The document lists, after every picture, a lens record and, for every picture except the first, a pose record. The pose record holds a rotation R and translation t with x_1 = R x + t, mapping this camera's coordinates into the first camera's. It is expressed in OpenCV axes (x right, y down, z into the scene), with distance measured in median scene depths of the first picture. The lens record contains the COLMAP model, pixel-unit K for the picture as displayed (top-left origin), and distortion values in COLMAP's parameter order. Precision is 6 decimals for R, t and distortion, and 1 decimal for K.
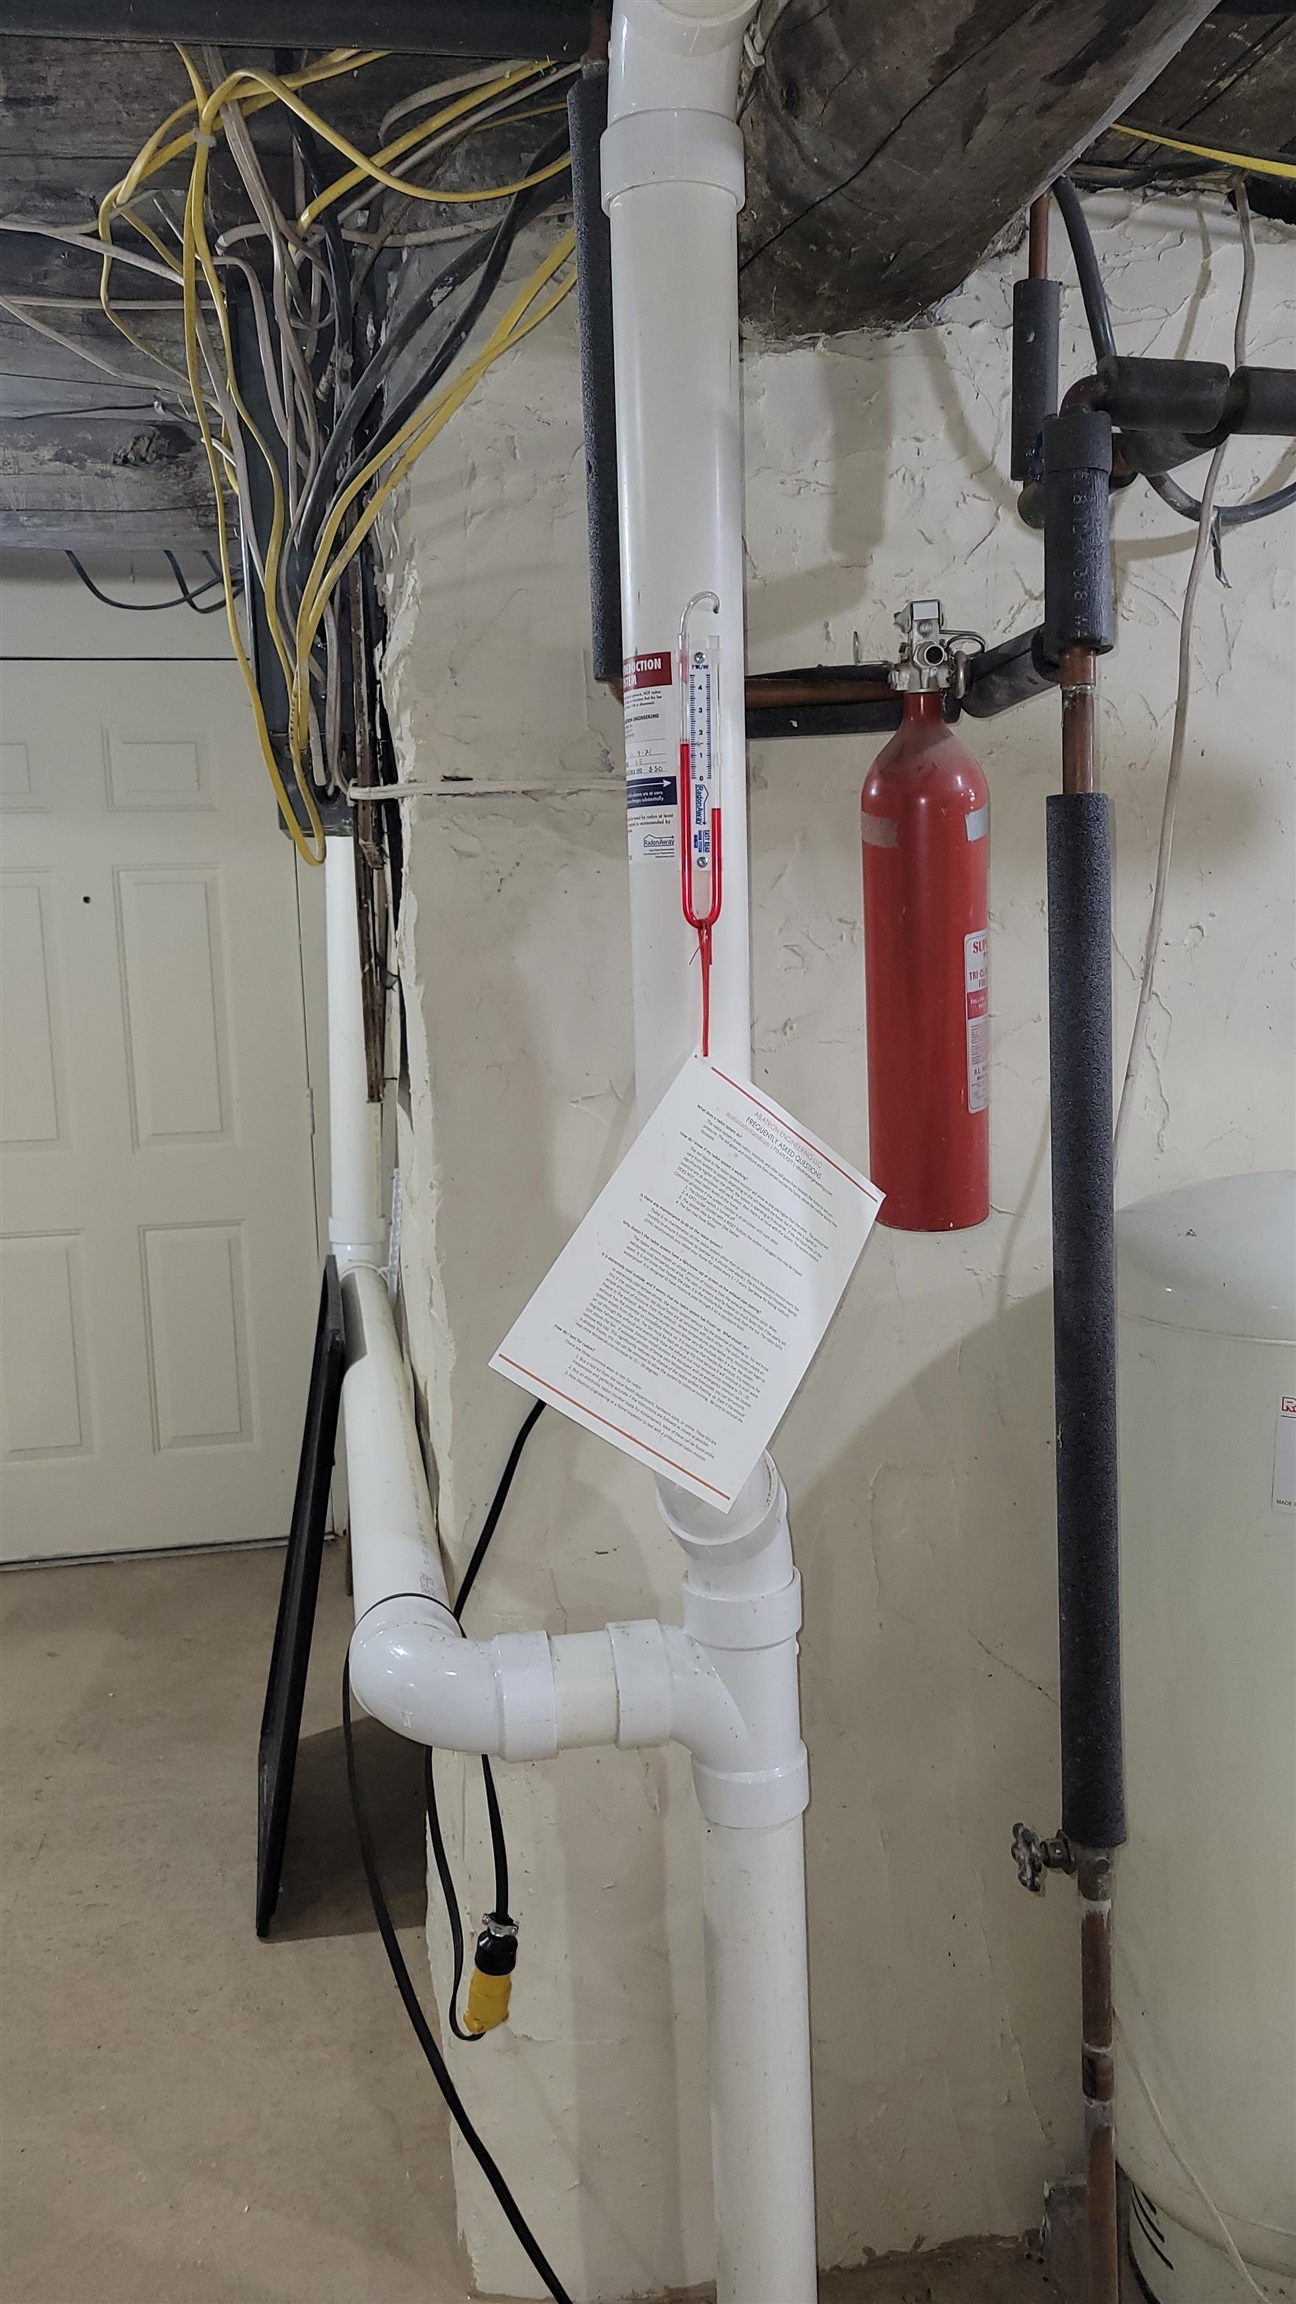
lens RADIAL K [[1687.5, 0, 653.1], [0, 1687.5, 1143.5], [0, 0, 1]] dist [0.014784, -0.005362]
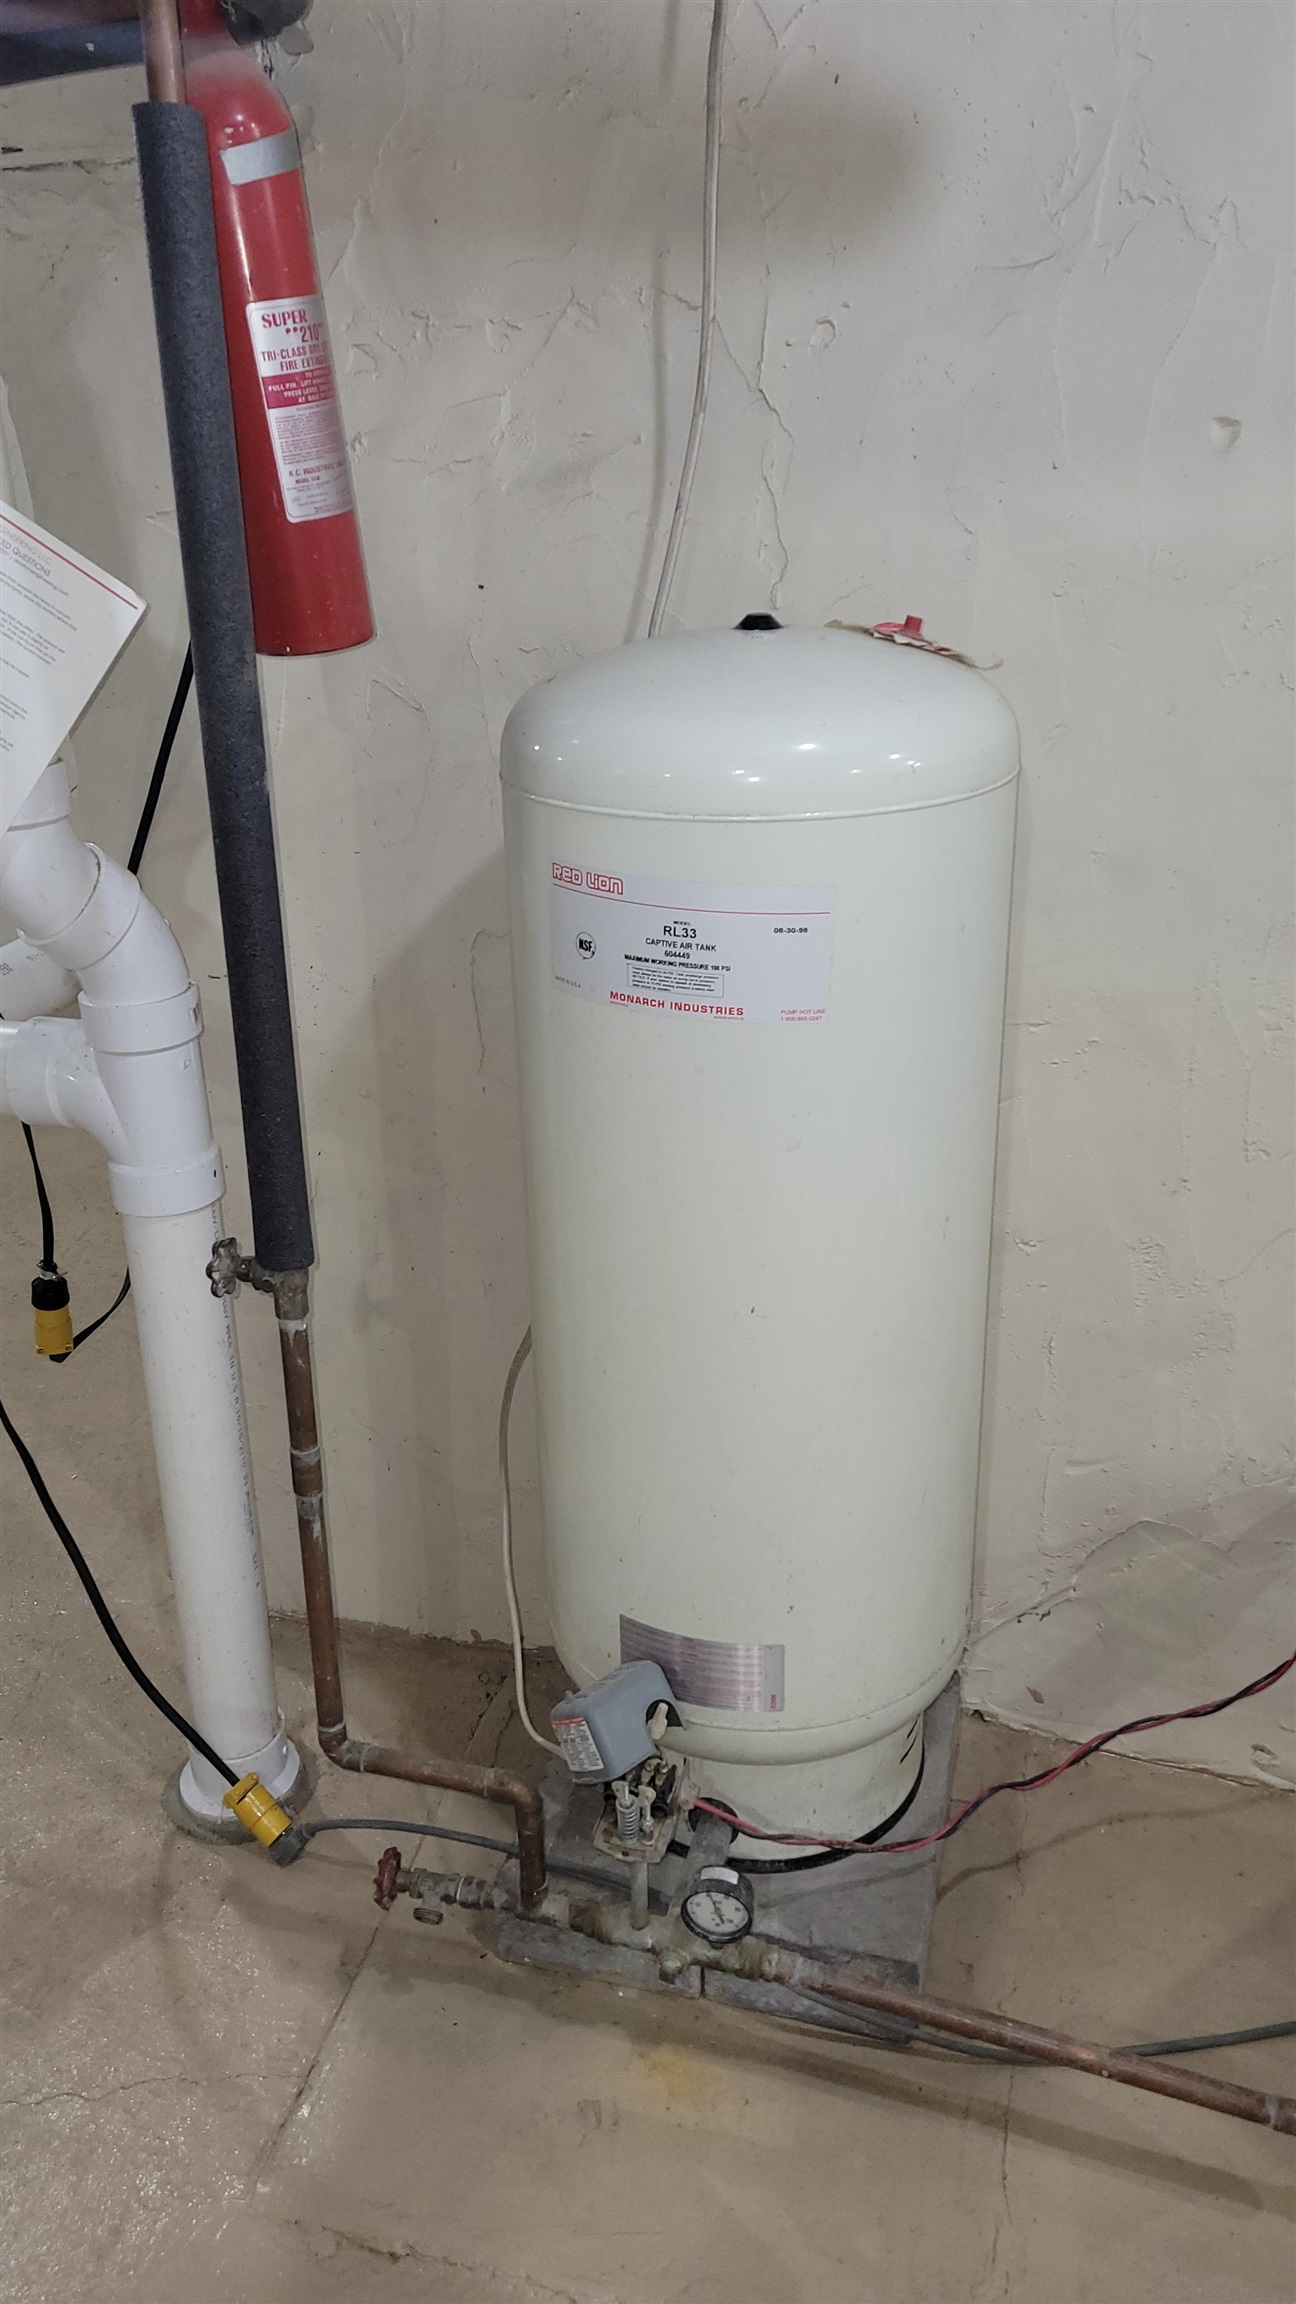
lens RADIAL K [[1687.5, 0, 653.1], [0, 1687.5, 1143.5], [0, 0, 1]] dist [0.014784, -0.005362]
pose [[0.918520, 0.165119, -0.359245, 0.686731], [-0.062620, 0.957905, 0.280171, 0.032635], [0.390384, -0.234847, 0.890195, 0.160545]]
